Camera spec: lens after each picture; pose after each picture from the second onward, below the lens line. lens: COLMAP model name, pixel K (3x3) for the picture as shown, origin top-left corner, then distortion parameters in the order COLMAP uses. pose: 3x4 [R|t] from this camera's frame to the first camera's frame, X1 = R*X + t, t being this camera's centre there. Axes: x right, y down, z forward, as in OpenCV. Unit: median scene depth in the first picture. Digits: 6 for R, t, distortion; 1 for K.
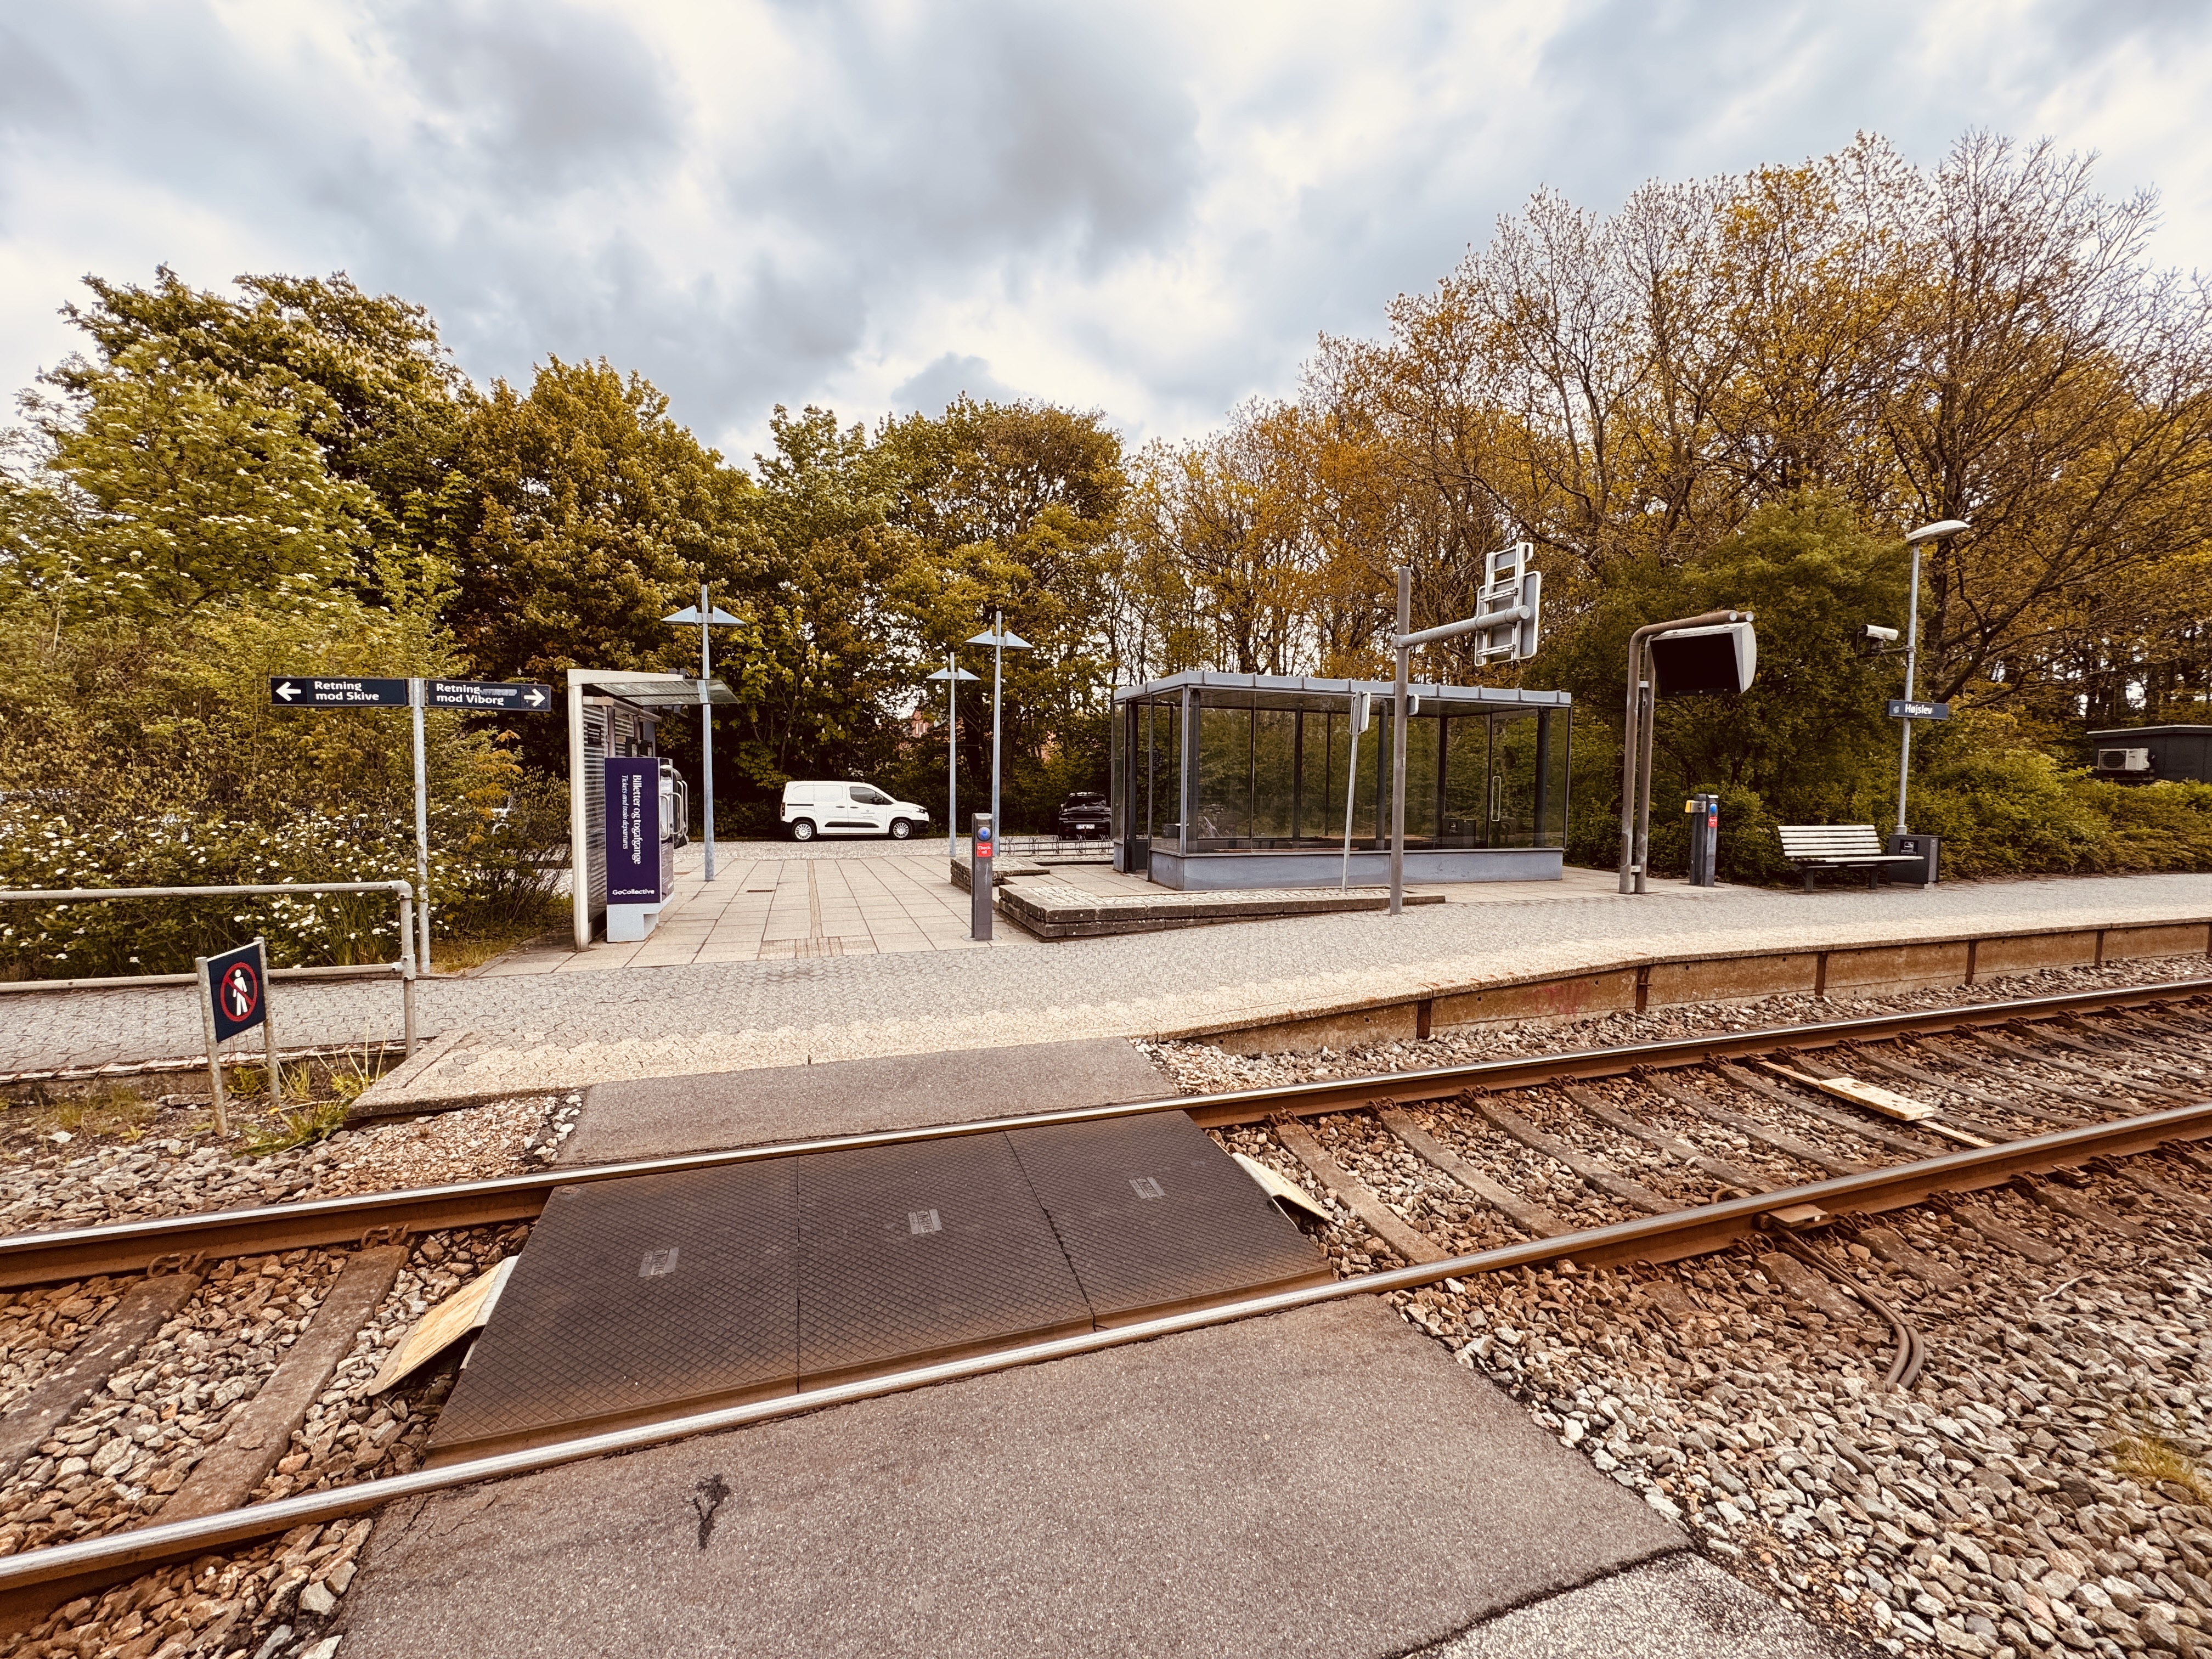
lens RADIAL K [[877.1, 0, 1106.0], [0, 877.1, 829.5], [0, 0, 1]] dist [-0.000085, -0.000037]
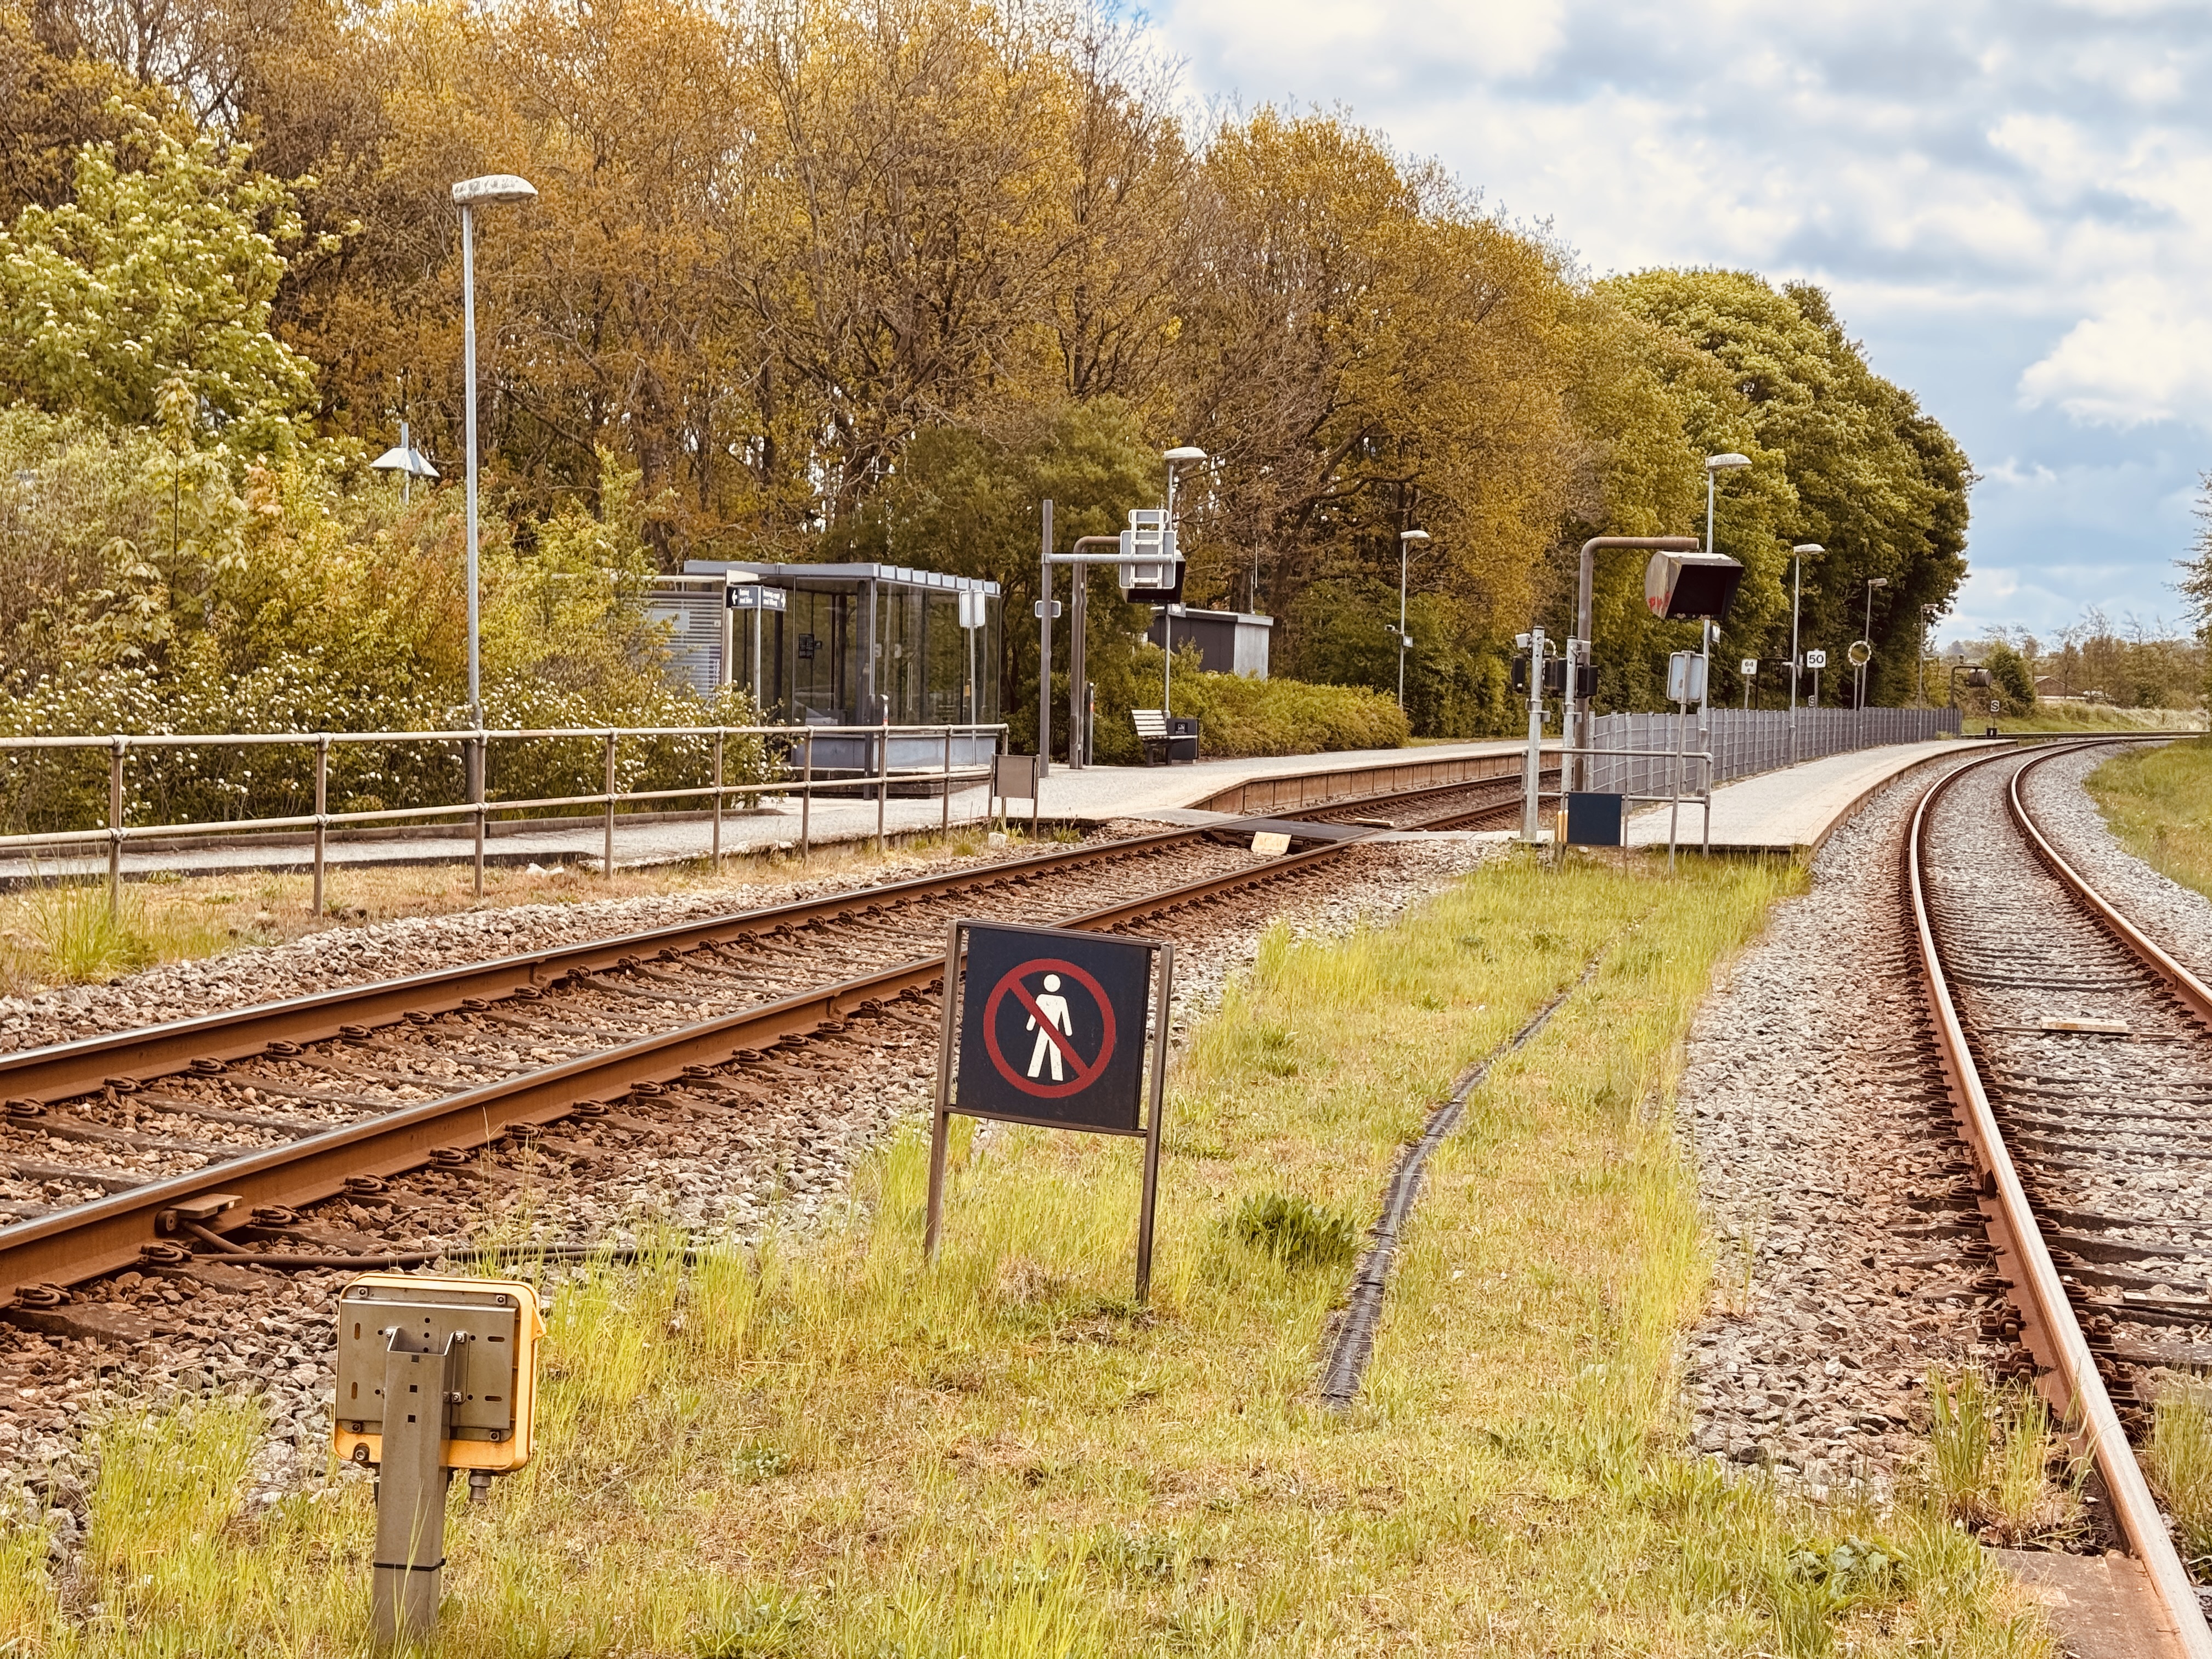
lens RADIAL K [[3051.7, 0, 1106.0], [0, 3051.7, 829.5], [0, 0, 1]] dist [0.001754, -0.000643]
pose [[0.534923, -0.037717, 0.844058, -3.754357], [0.037251, 0.999084, 0.021037, 0.094595], [-0.844079, 0.020189, 0.535839, -1.588782]]
